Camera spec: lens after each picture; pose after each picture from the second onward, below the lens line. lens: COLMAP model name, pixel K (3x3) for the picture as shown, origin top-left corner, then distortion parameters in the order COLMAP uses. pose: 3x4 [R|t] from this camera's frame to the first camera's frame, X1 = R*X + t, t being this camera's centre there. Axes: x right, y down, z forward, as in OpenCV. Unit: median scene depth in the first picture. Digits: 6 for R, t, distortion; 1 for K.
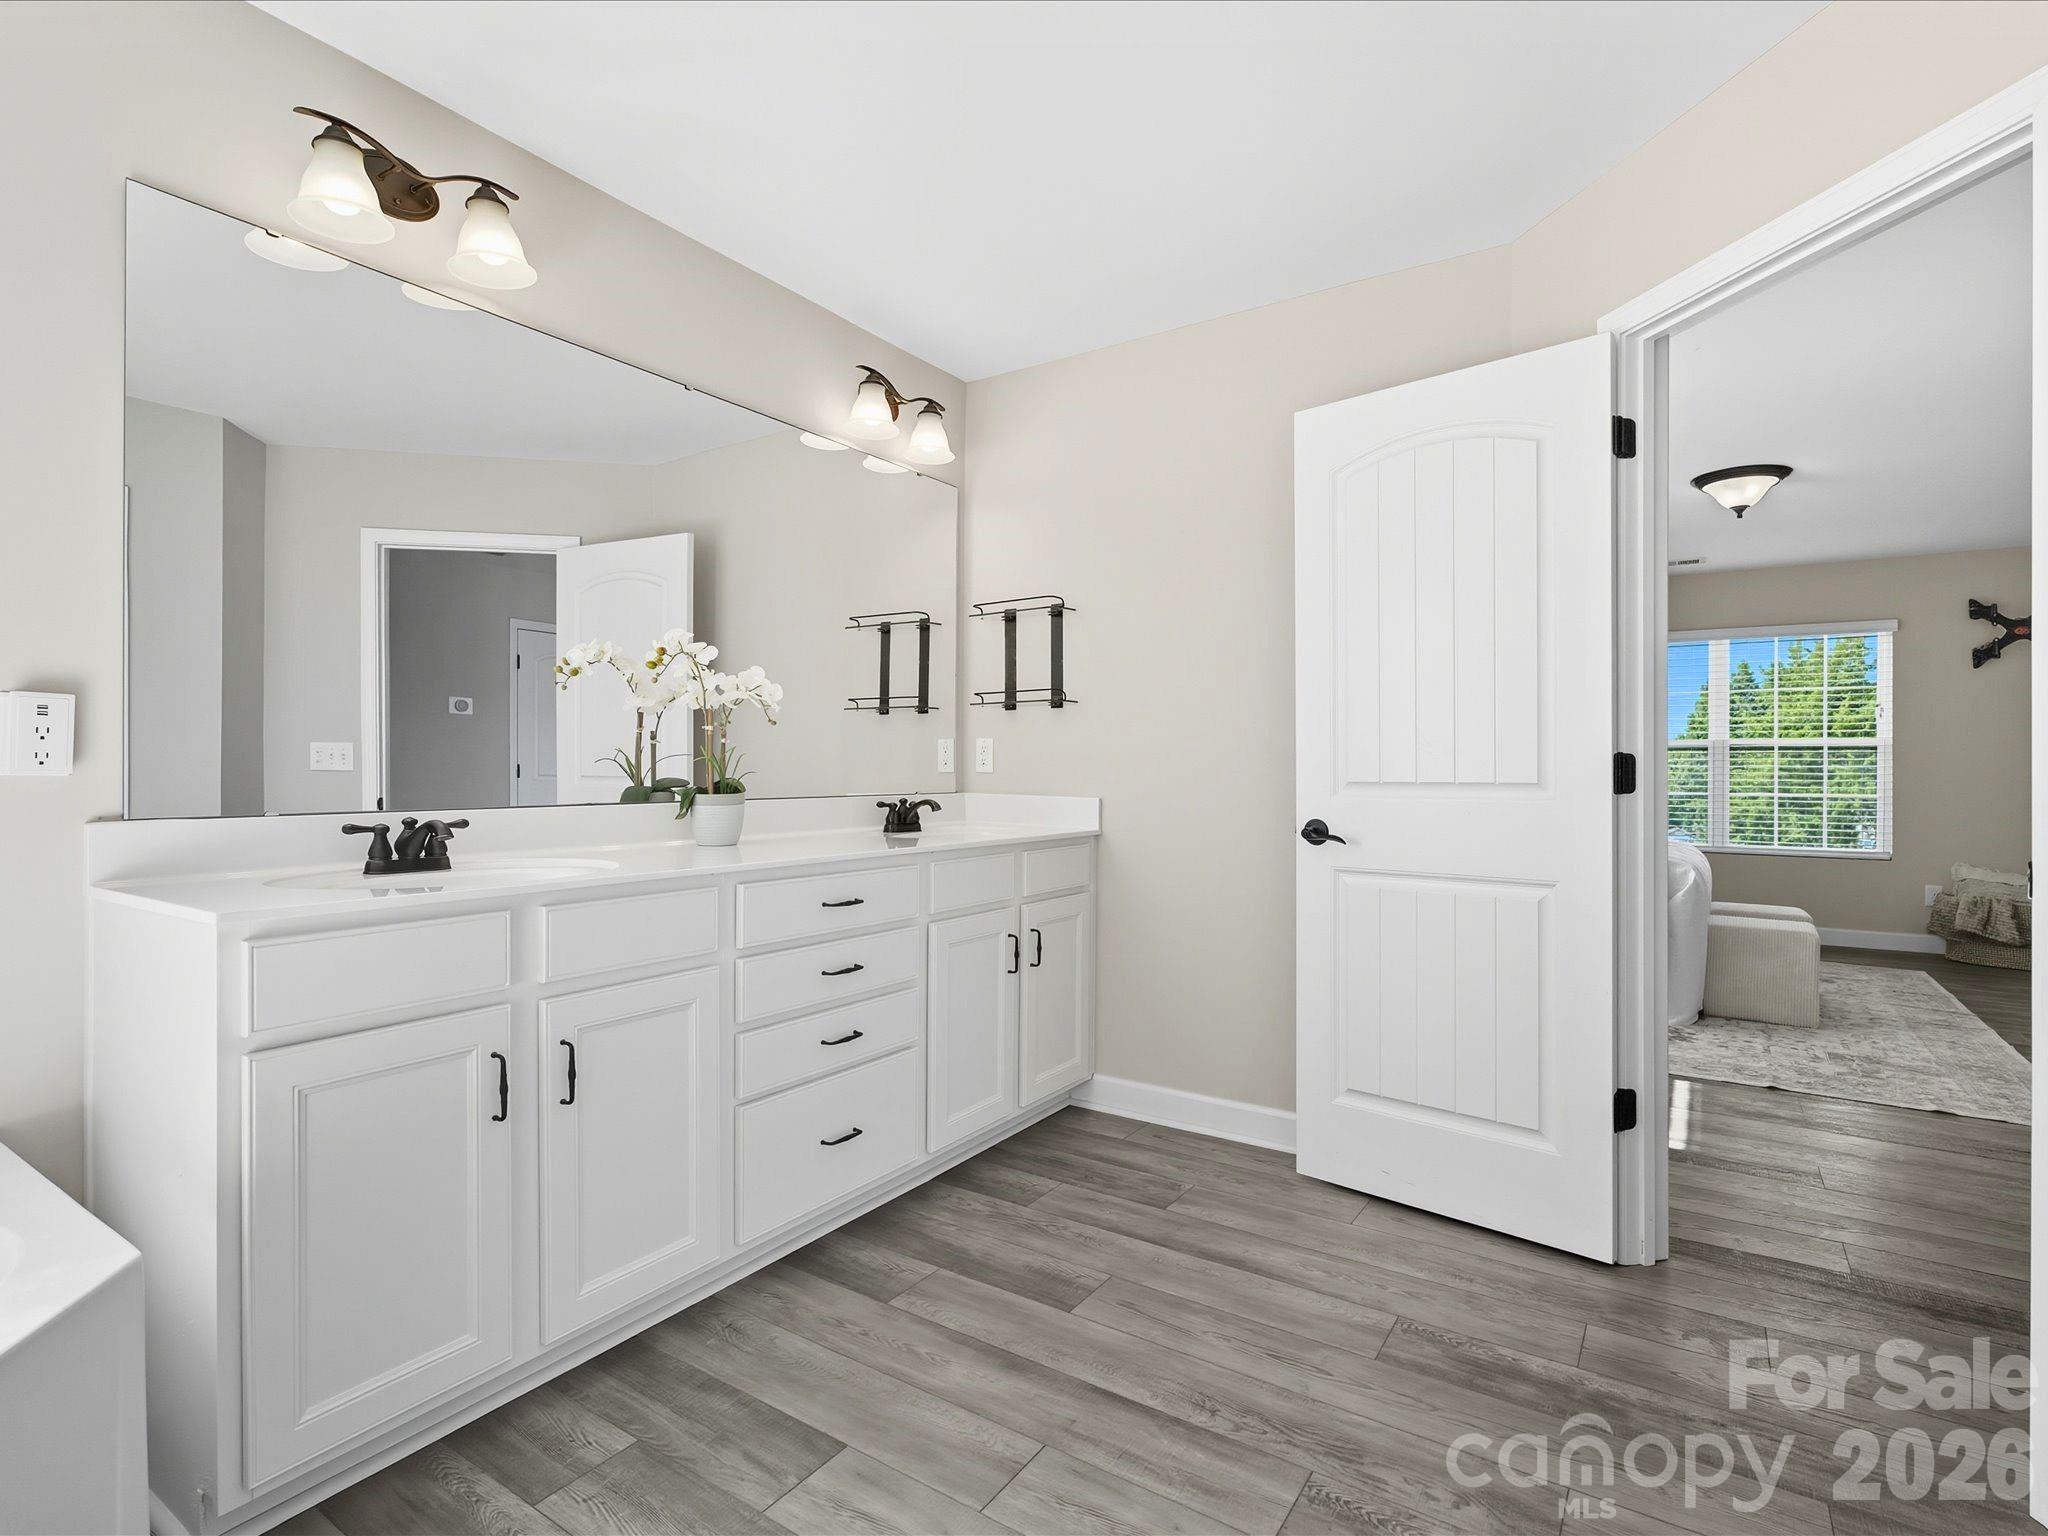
lens RADIAL K [[1027.1, 0, 1028.2], [0, 1027.1, 777.0], [0, 0, 1]] dist [-0.000718, -0.000582]
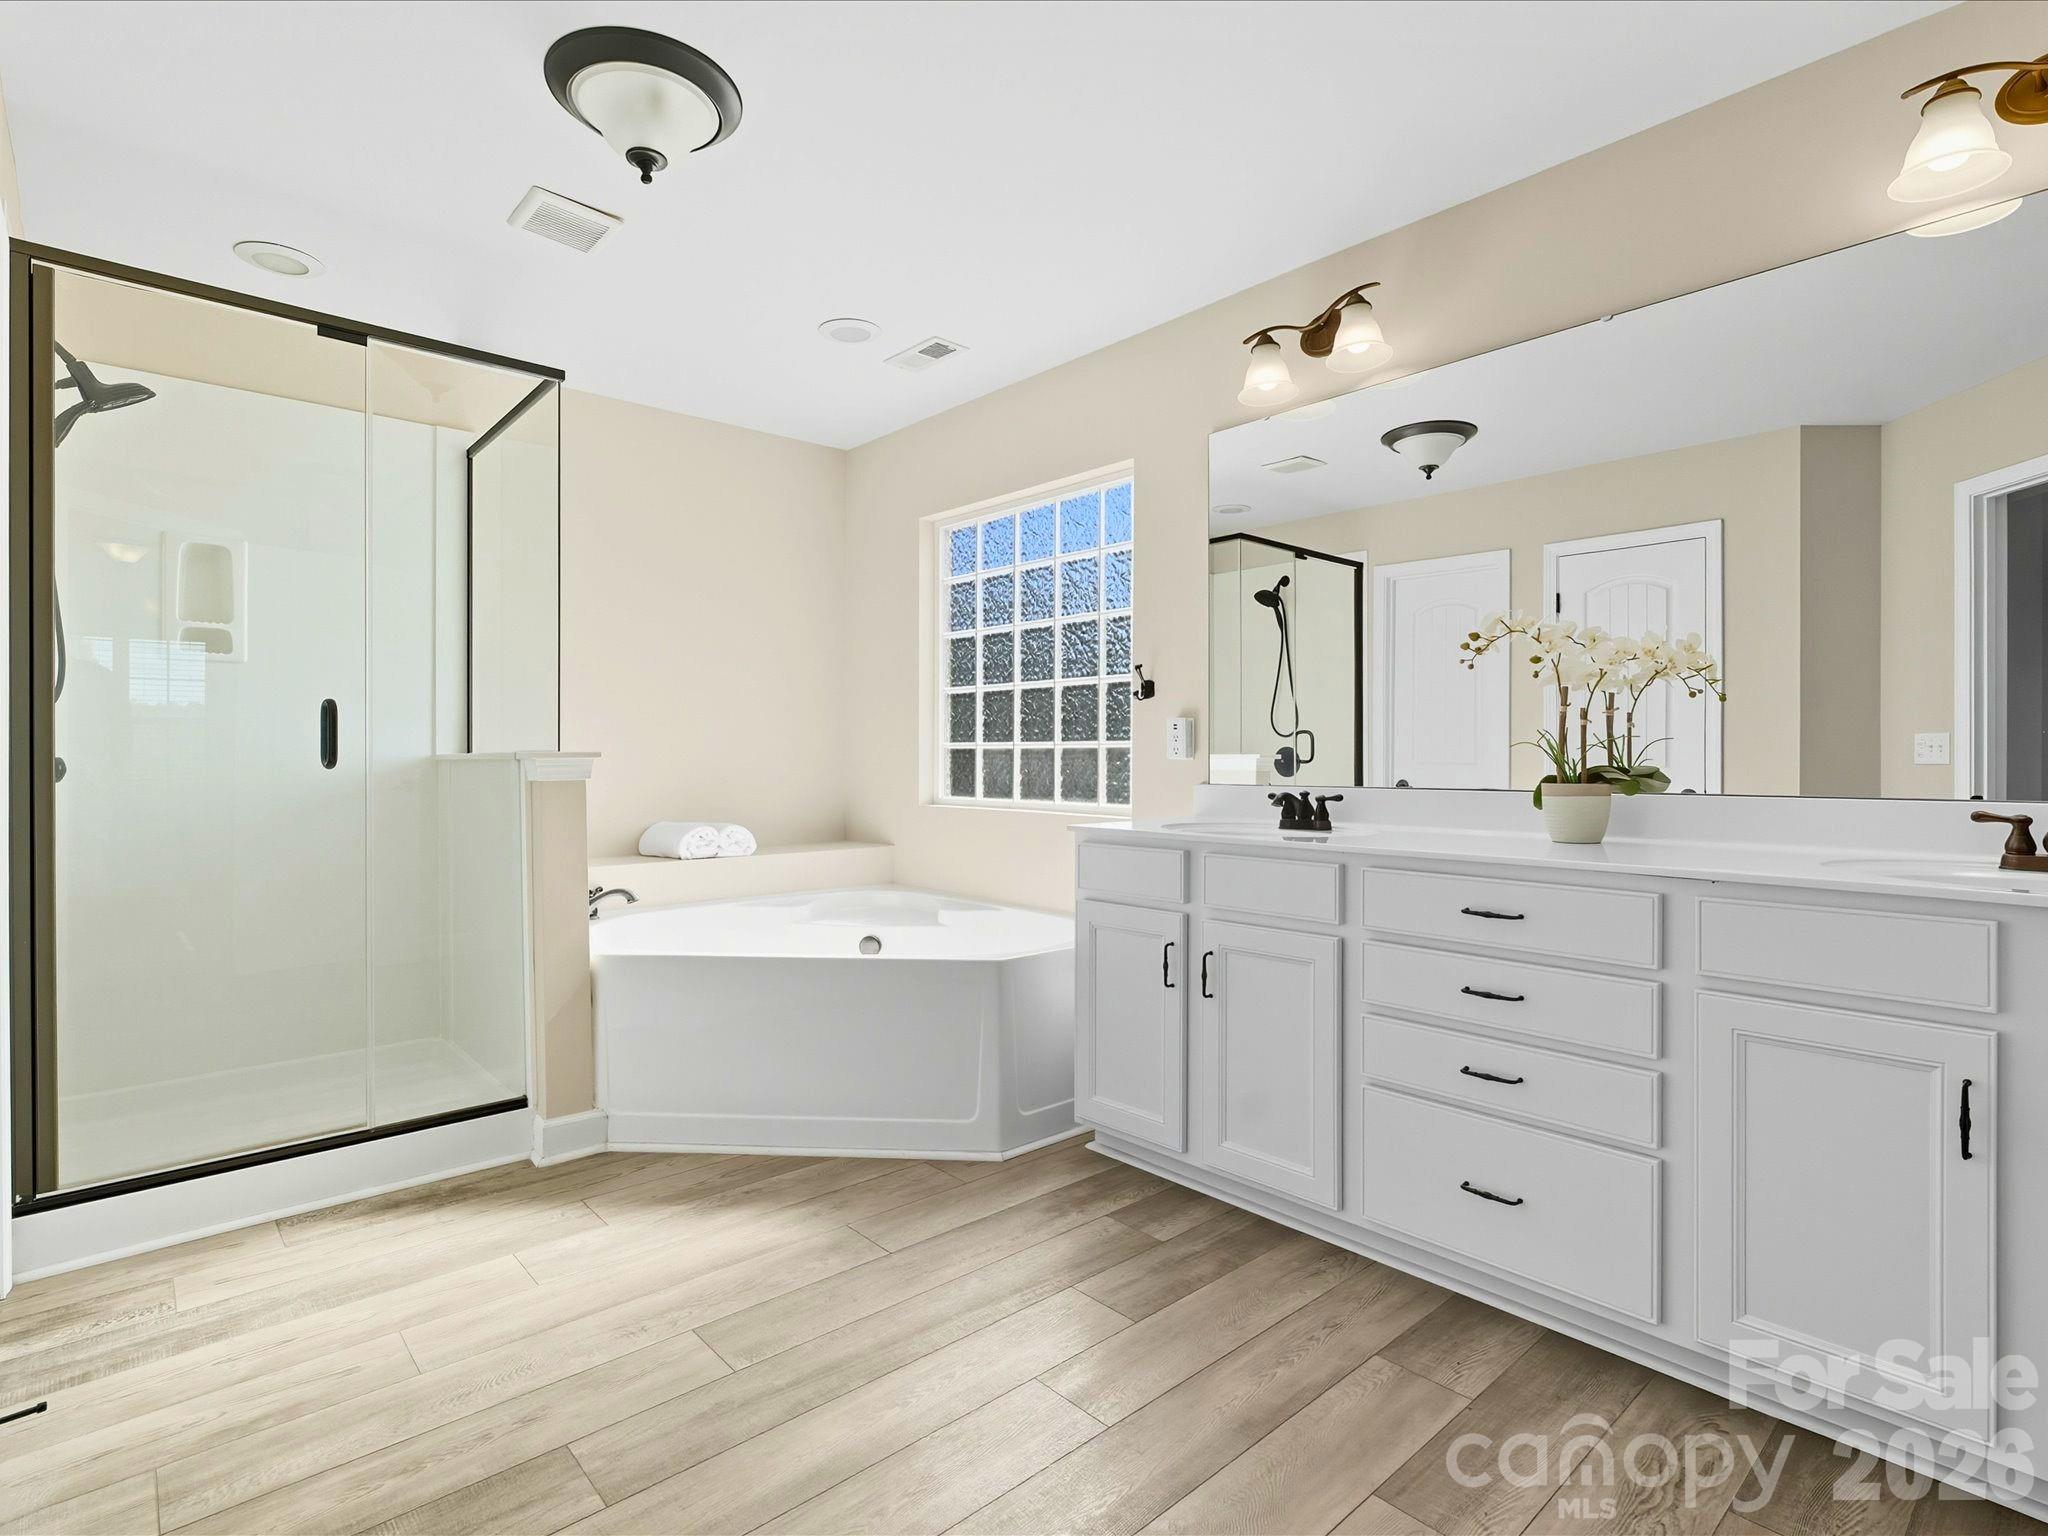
lens RADIAL K [[1027.1, 0, 1029.8], [0, 1027.1, 754.0], [0, 0, 1]] dist [-0.000718, -0.000582]
pose [[-0.249177, 0.005802, -0.968441, 0.655182], [0.000525, 0.999983, 0.005856, -0.011960], [0.968458, 0.000951, -0.249176, 0.768656]]
